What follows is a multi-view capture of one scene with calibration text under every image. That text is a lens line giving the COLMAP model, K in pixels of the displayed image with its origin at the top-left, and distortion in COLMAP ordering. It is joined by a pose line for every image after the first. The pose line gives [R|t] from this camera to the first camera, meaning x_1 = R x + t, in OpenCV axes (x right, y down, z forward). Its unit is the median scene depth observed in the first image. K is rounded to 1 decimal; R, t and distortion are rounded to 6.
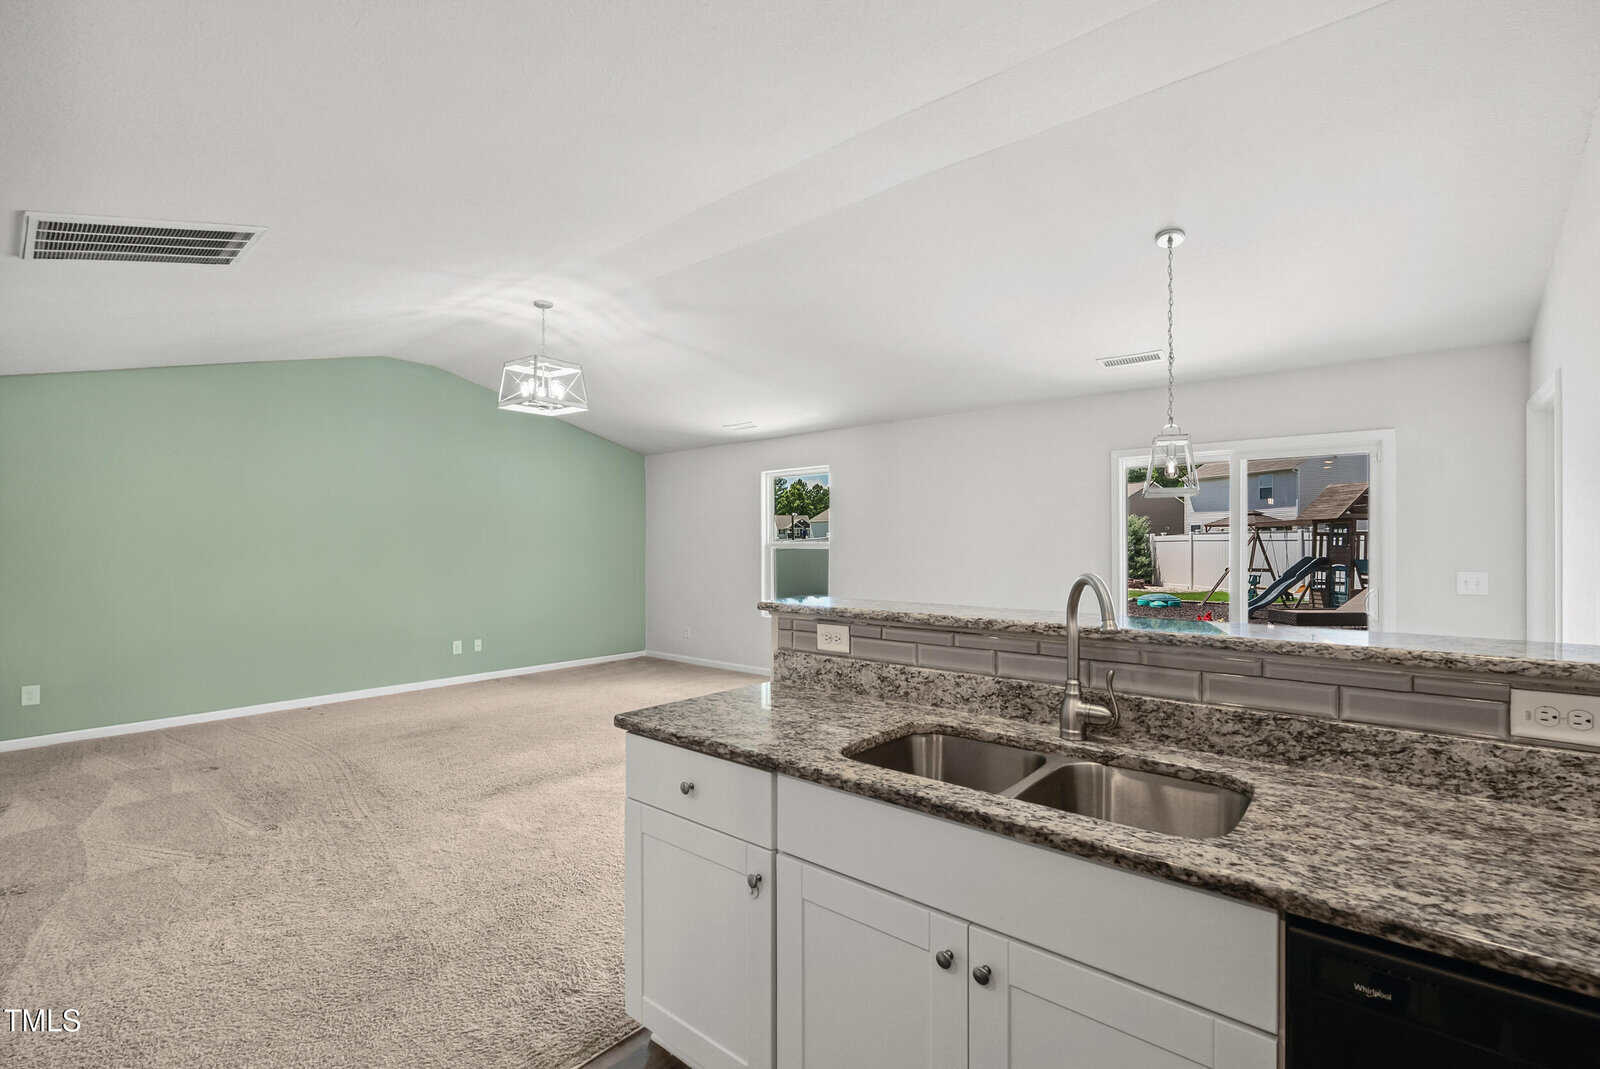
lens RADIAL K [[706.2, 0, 807.2], [0, 706.2, 545.1], [0, 0, 1]] dist [0.007626, -0.000823]
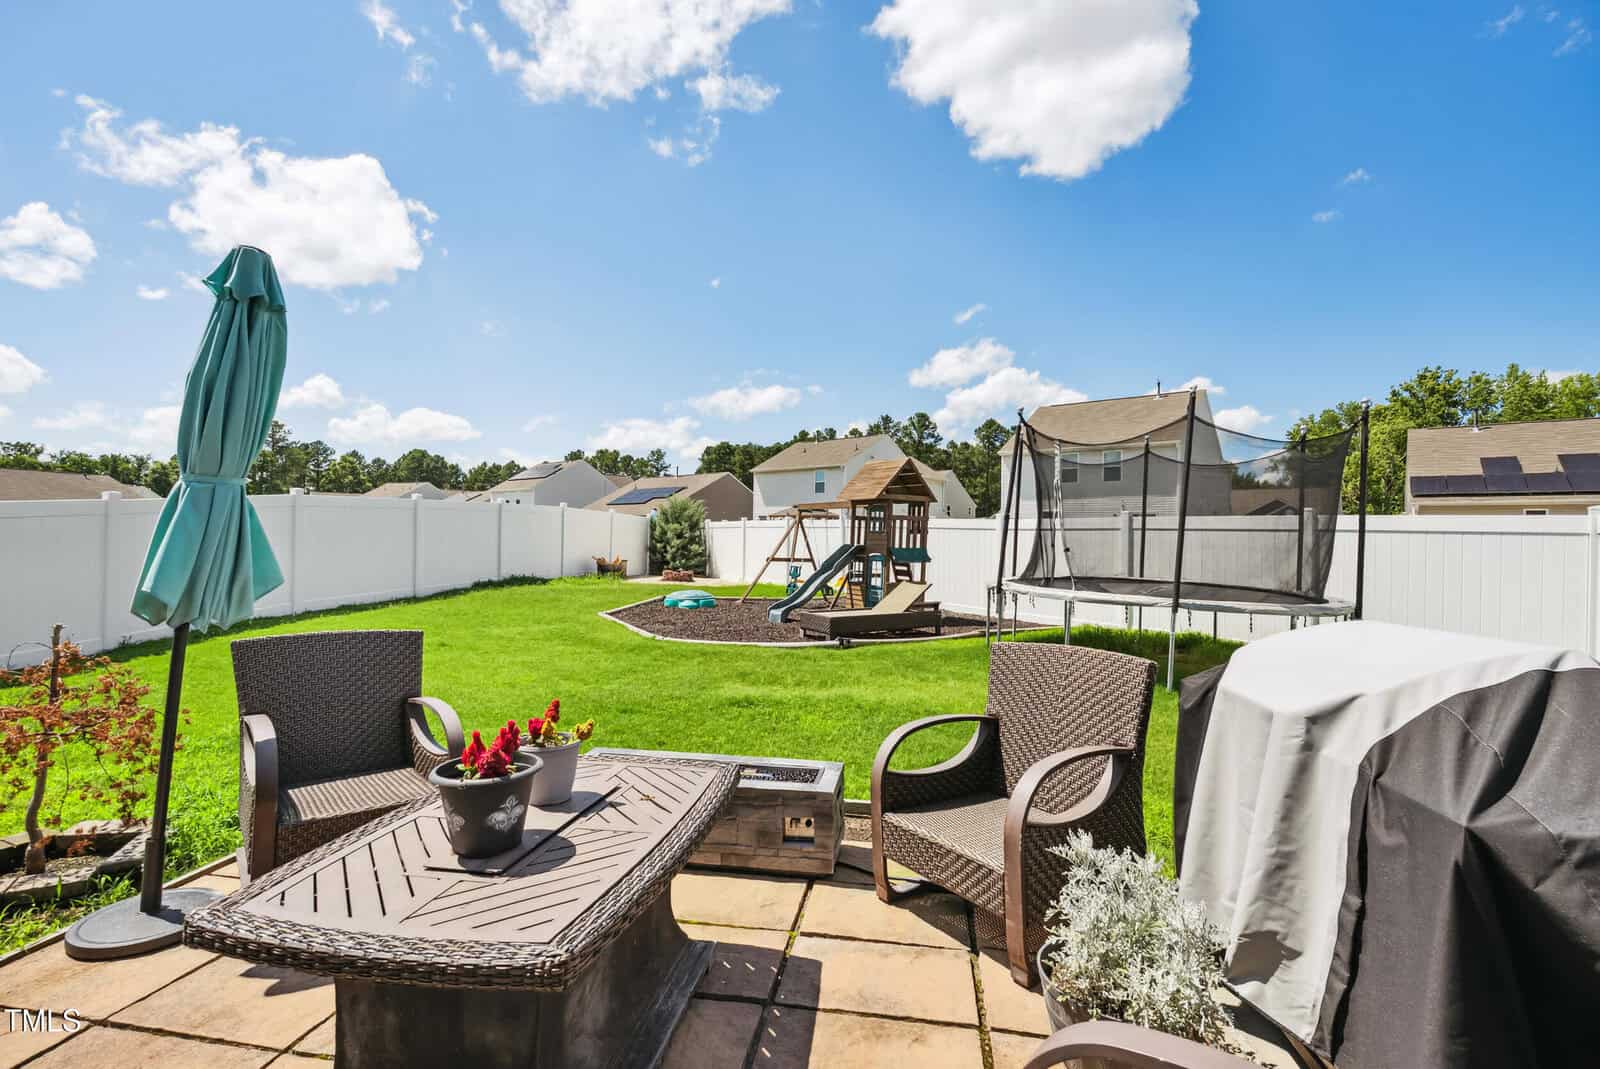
lens RADIAL K [[706.2, 0, 792.1], [0, 706.2, 520.9], [0, 0, 1]] dist [0.007626, -0.000823]
pose [[0.860031, 0.024040, 0.509676, 1.713066], [-0.015430, 0.999658, -0.021114, 0.056513], [-0.510009, 0.010295, 0.860107, 2.391523]]
